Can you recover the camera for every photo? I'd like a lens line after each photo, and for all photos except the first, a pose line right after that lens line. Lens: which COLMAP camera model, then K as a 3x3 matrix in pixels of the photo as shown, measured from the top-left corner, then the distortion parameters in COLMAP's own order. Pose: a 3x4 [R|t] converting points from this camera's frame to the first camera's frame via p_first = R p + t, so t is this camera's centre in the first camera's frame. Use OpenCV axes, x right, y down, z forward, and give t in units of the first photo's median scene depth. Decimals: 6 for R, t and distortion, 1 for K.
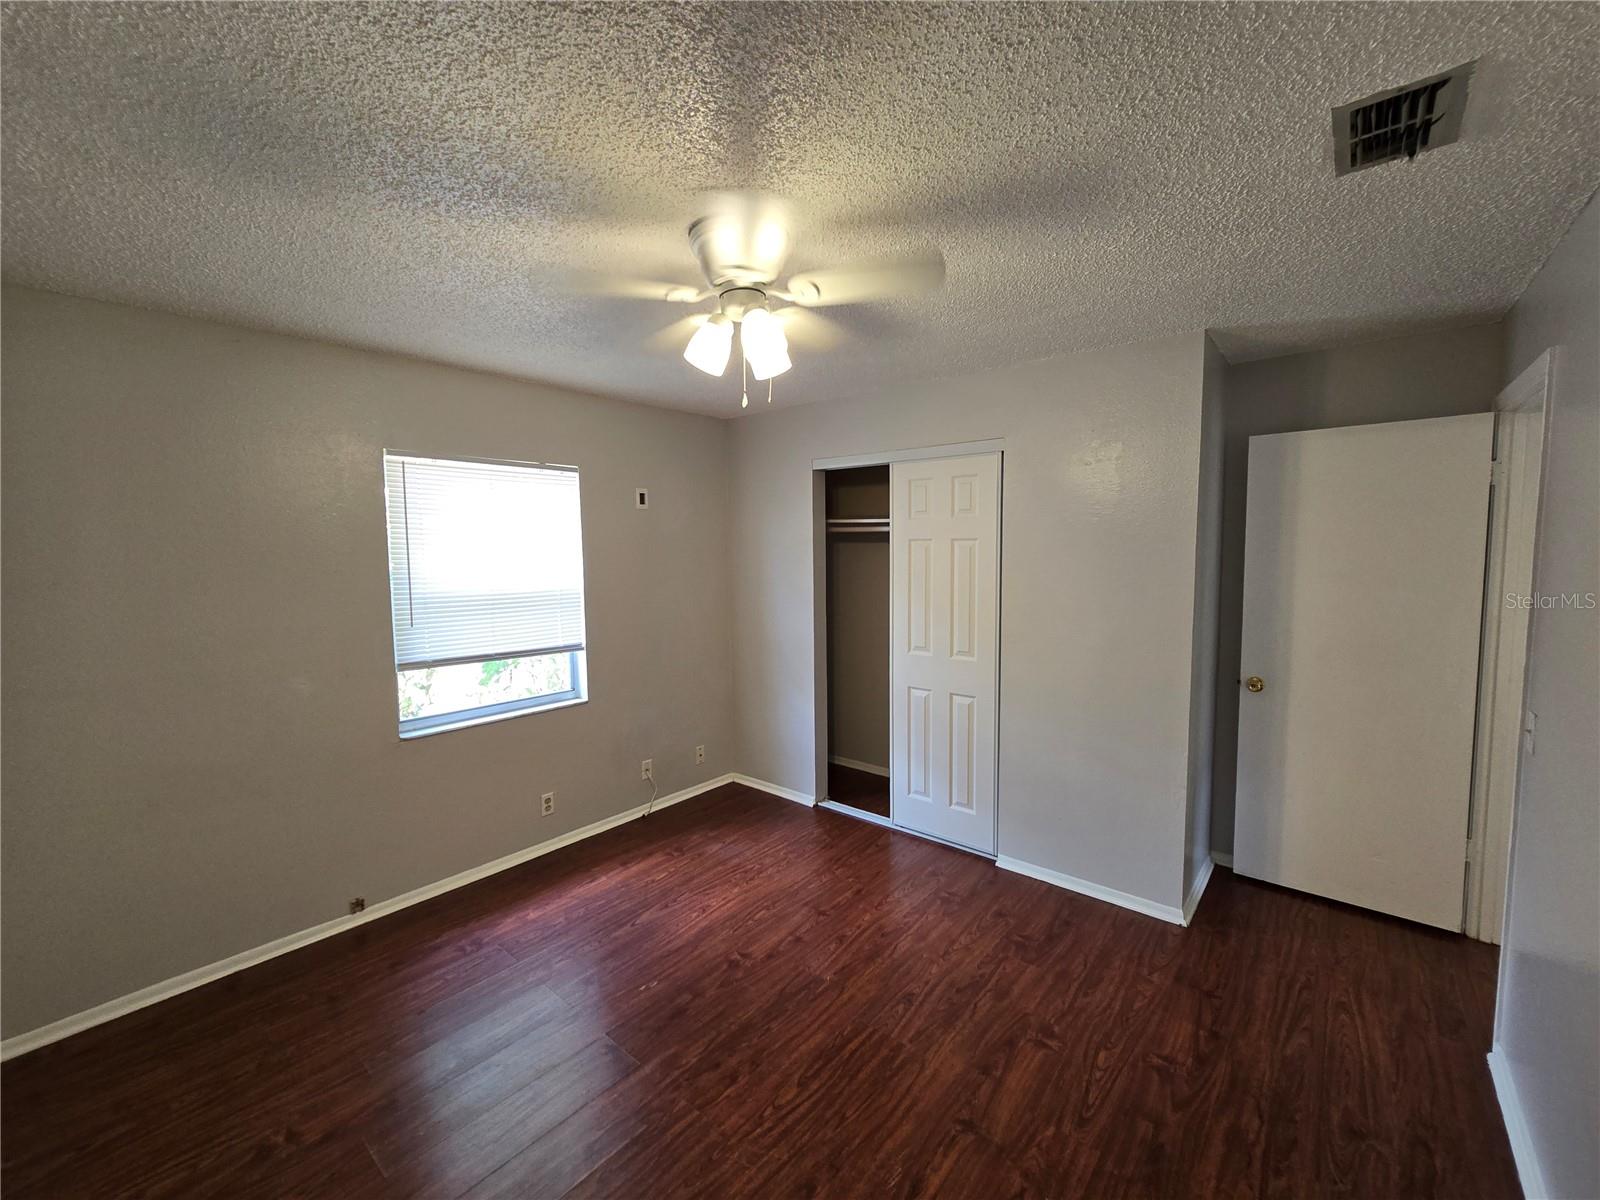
lens RADIAL K [[652.7, 0, 802.5], [0, 652.7, 594.7], [0, 0, 1]] dist [-0.001033, 0.000559]
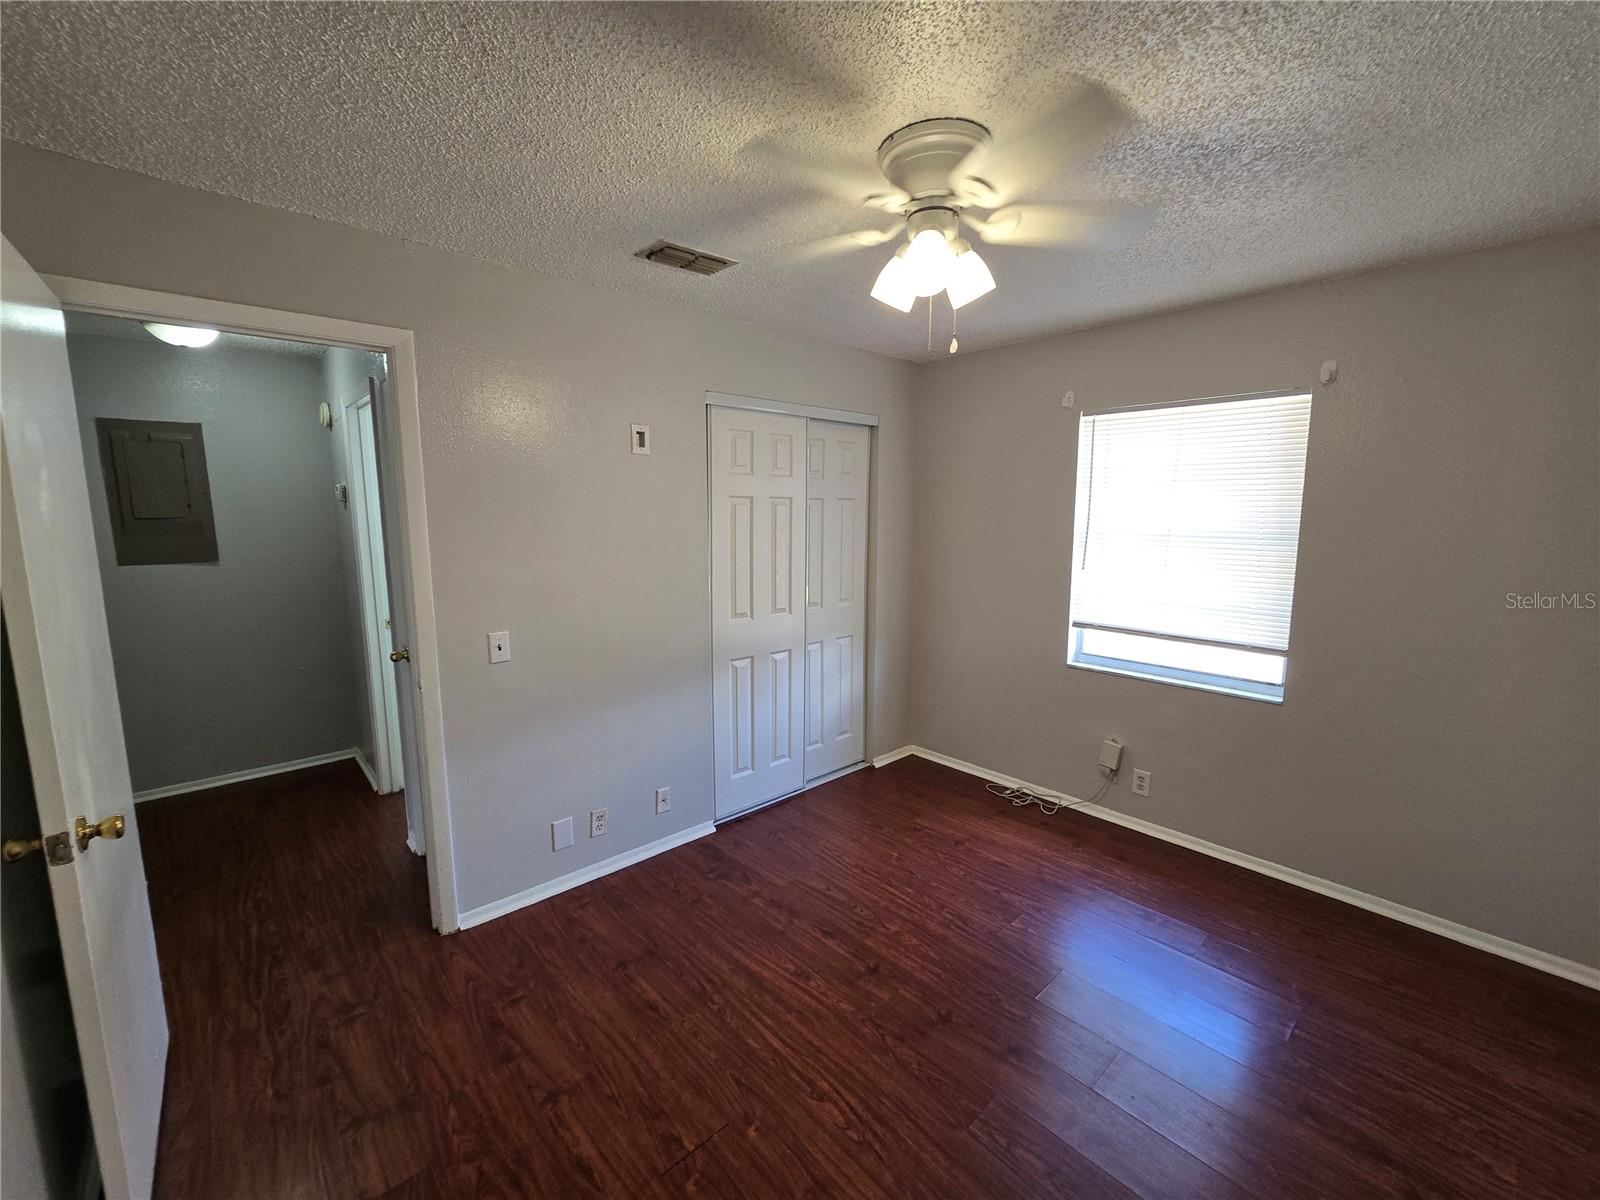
lens RADIAL K [[652.7, 0, 802.5], [0, 652.7, 594.7], [0, 0, 1]] dist [-0.001033, 0.000559]
pose [[0.134942, -0.116395, 0.983993, -0.664752], [0.074890, 0.991434, 0.107005, -0.029436], [-0.988019, 0.059251, 0.142503, 0.702133]]
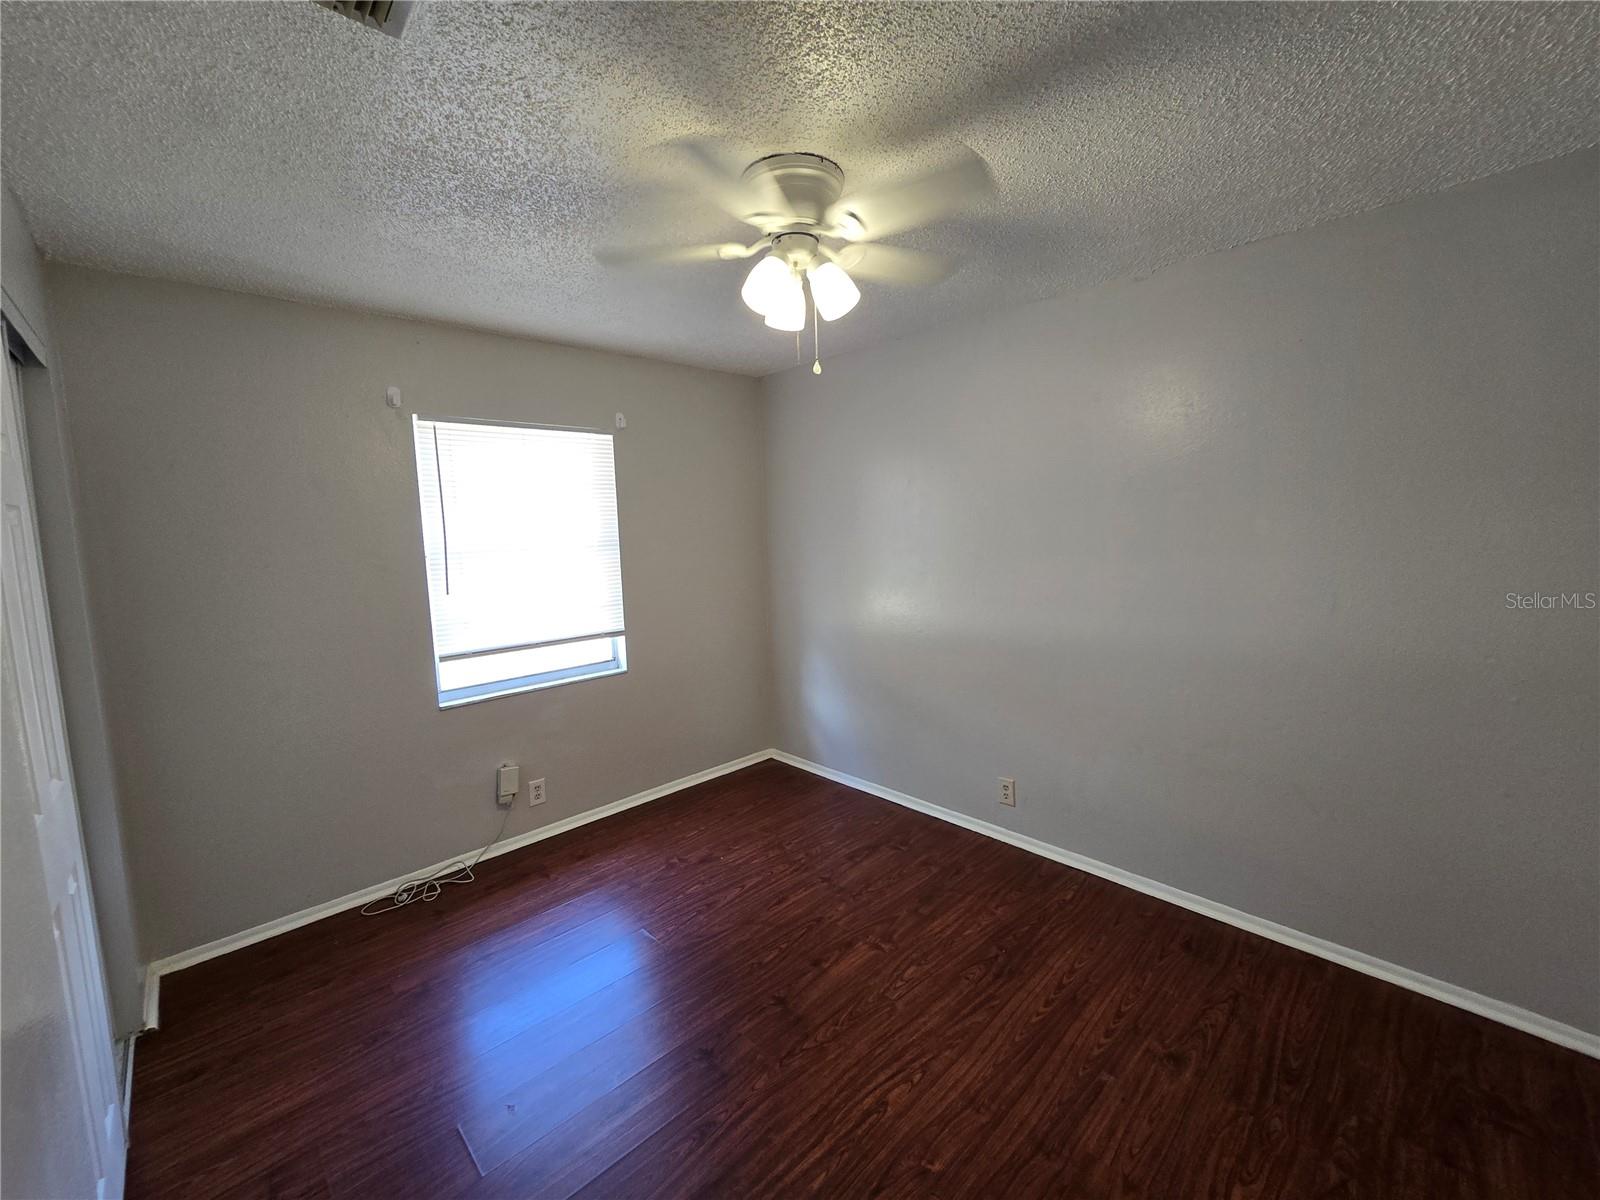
lens RADIAL K [[658.9, 0, 799.7], [0, 658.9, 595.2], [0, 0, 1]] dist [-0.000111, -0.000018]
pose [[-0.992527, 0.032128, 0.117716, -0.013442], [0.053797, 0.981110, 0.185819, -0.082832], [-0.109523, 0.190763, -0.975507, 1.439983]]
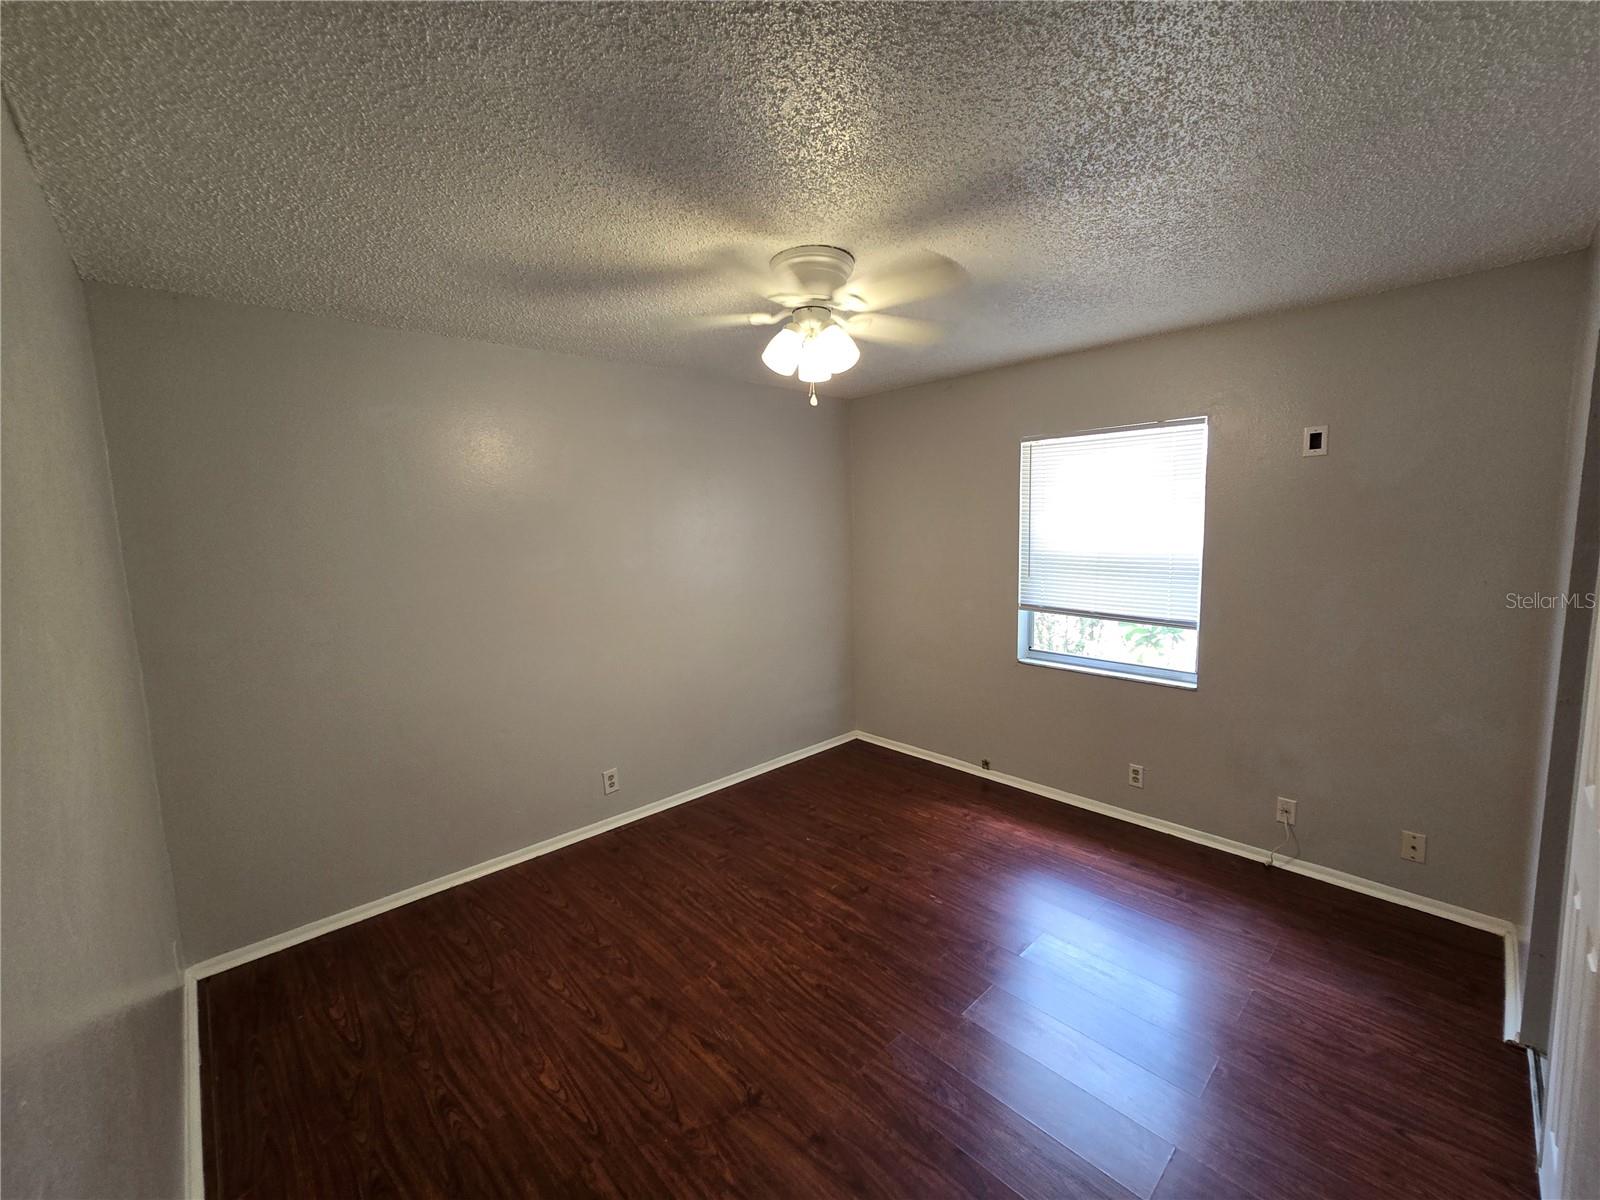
lens RADIAL K [[652.7, 0, 802.5], [0, 652.7, 594.7], [0, 0, 1]] dist [-0.001033, 0.000559]
pose [[-0.108893, 0.127312, -0.985867, 0.870068], [-0.049926, 0.989813, 0.133336, -0.077736], [0.992799, 0.063739, -0.101427, 0.857116]]
